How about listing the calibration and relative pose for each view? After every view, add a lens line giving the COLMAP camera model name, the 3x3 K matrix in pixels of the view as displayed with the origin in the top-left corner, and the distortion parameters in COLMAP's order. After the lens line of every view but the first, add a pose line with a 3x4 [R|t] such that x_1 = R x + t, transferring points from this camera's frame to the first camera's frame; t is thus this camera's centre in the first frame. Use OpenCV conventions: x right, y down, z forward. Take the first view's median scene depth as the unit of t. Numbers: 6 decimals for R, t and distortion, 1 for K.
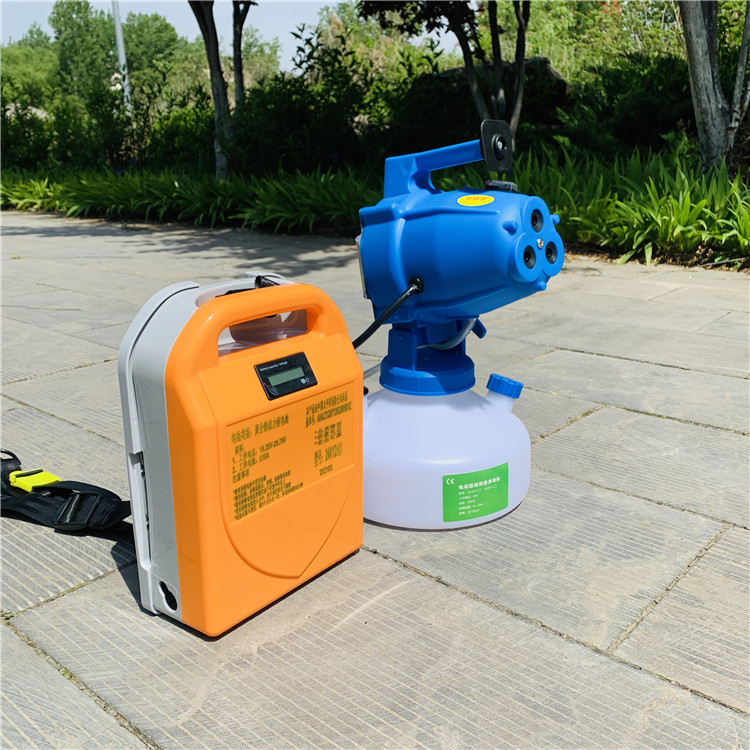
lens RADIAL K [[714.7, 0, 383.0], [0, 714.7, 373.8], [0, 0, 1]] dist [0.015573, -0.003794]
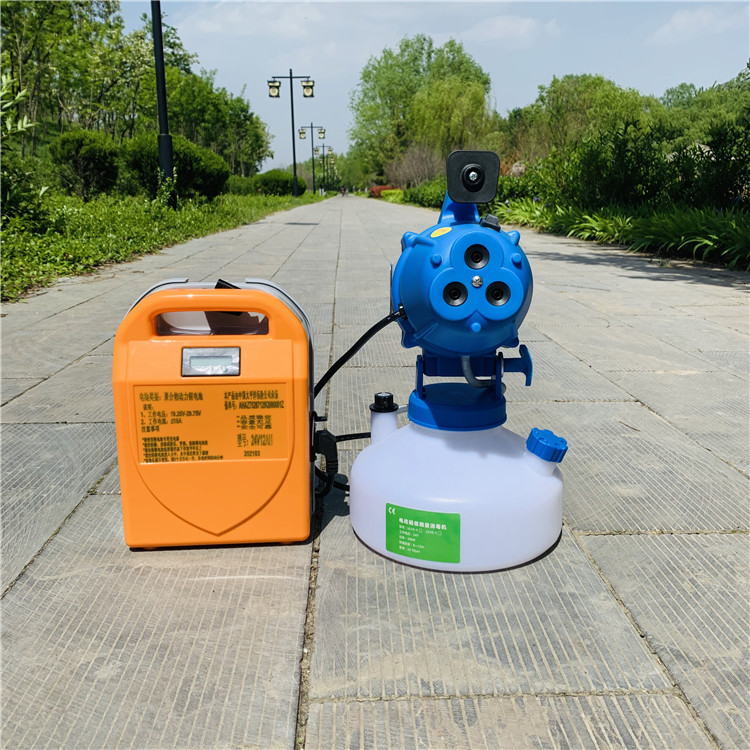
lens RADIAL K [[714.7, 0, 383.0], [0, 714.7, 373.8], [0, 0, 1]] dist [0.015573, -0.003794]
pose [[0.722724, 0.182211, -0.666685, 0.834456], [-0.214779, 0.976073, 0.033937, -0.076729], [0.656916, 0.118663, 0.744567, 0.272826]]
